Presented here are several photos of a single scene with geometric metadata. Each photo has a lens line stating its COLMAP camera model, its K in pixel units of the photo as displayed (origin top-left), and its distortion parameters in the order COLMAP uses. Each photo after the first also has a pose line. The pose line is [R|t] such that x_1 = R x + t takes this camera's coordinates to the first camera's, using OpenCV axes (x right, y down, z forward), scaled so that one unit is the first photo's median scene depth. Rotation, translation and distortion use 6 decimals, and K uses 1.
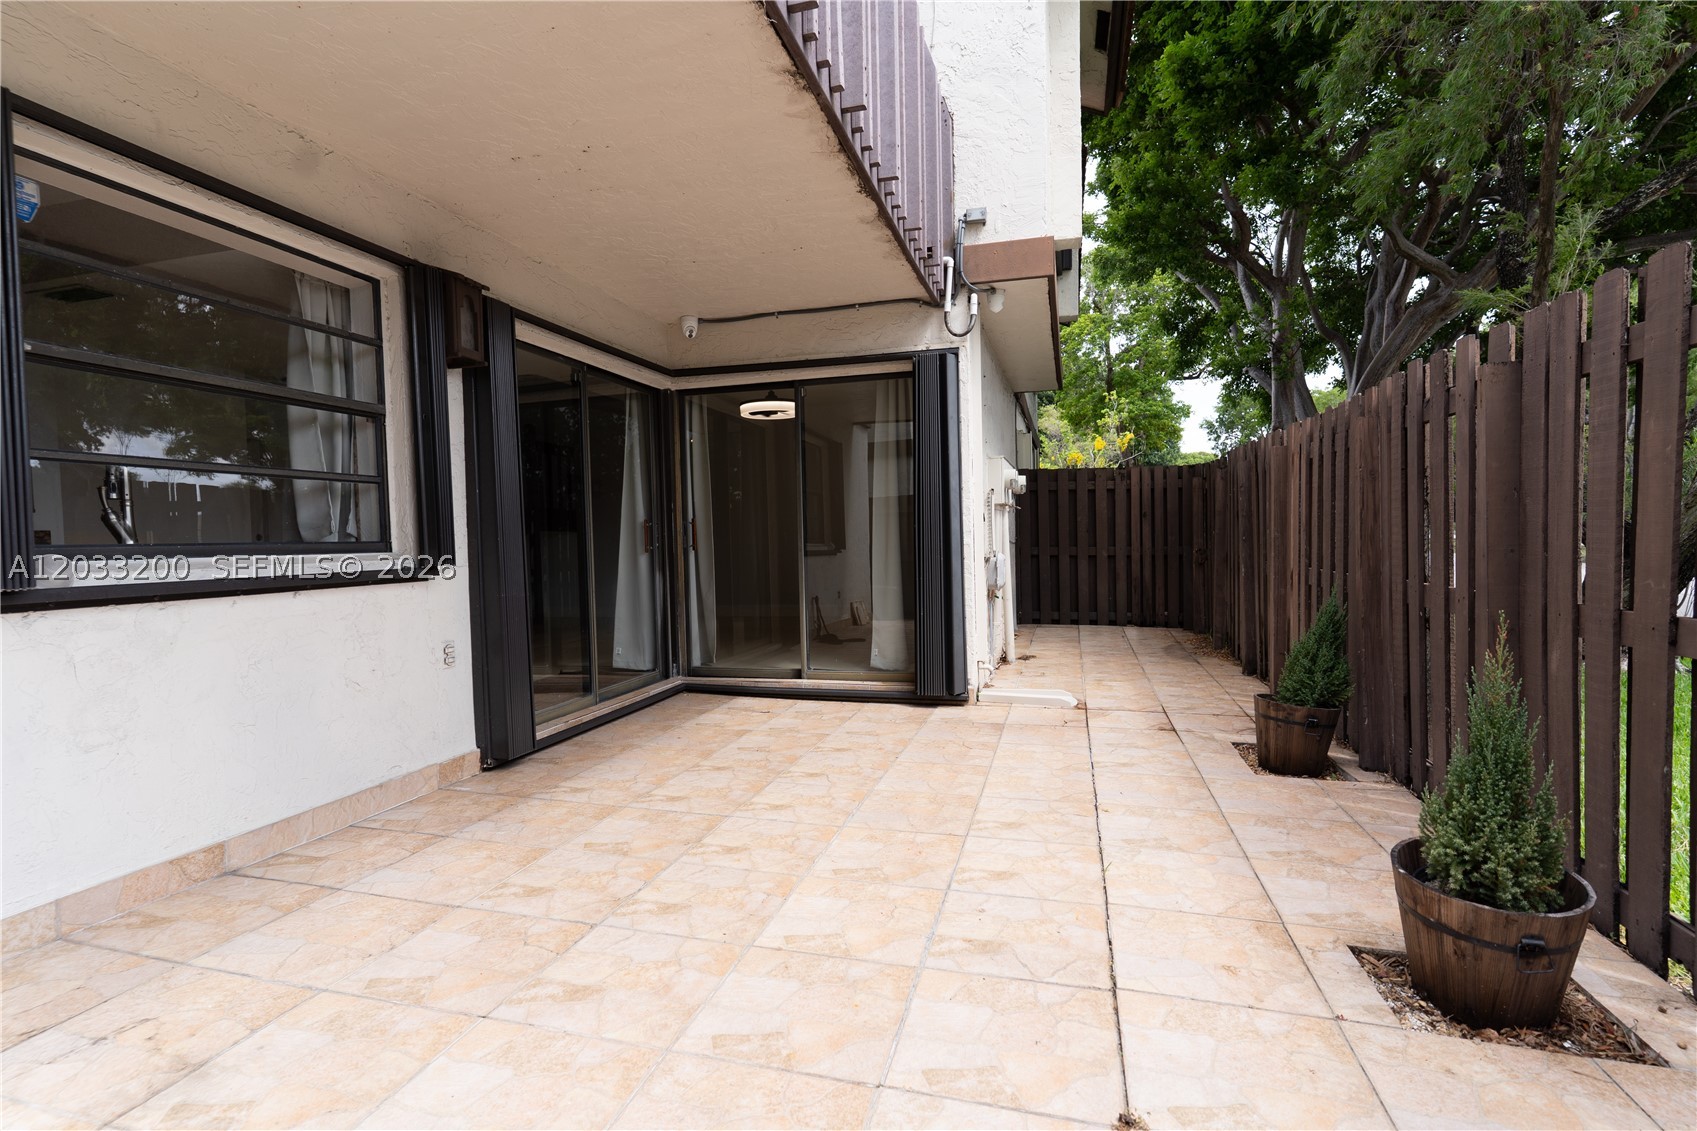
lens RADIAL K [[811.5, 0, 845.8], [0, 811.5, 566.6], [0, 0, 1]] dist [0.007180, -0.002240]
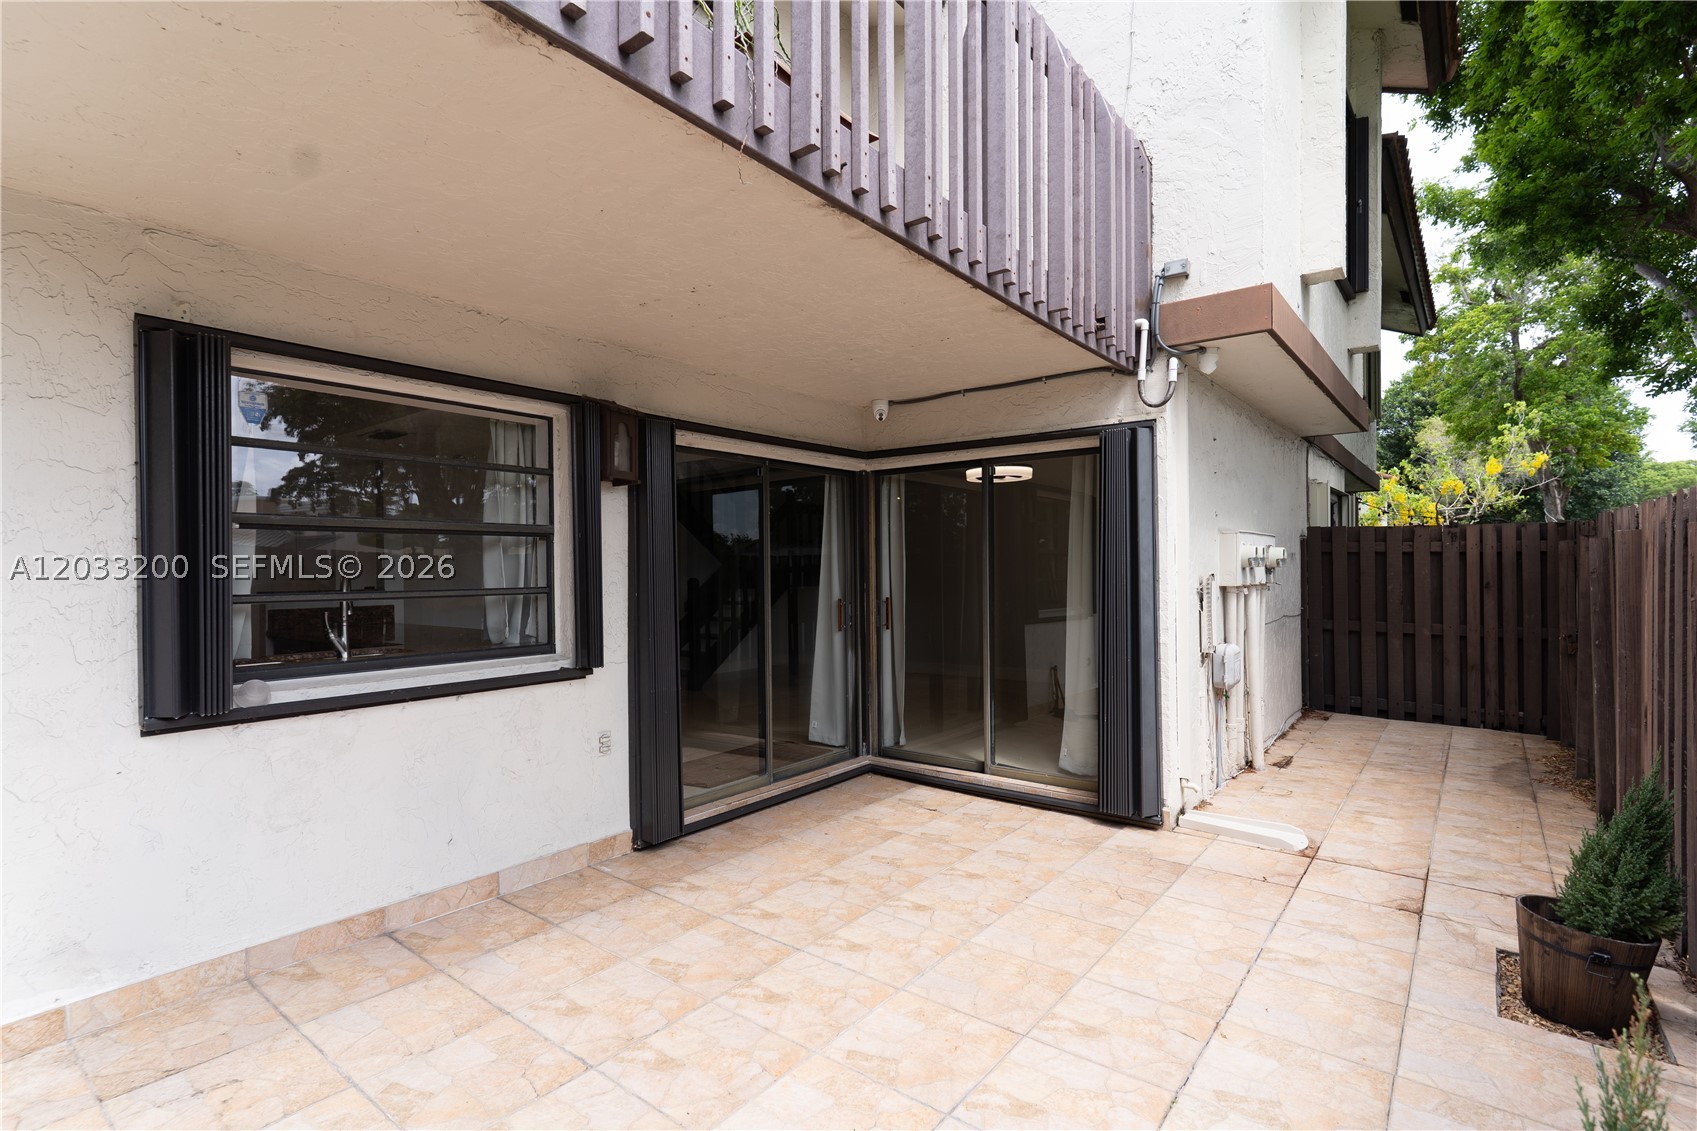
lens RADIAL K [[811.5, 0, 846.1], [0, 811.5, 573.8], [0, 0, 1]] dist [0.007180, -0.002240]
pose [[0.923620, 0.015564, -0.382992, 0.250721], [-0.024444, 0.999533, -0.018331, -0.117067], [0.382528, 0.026292, 0.923570, 0.098656]]
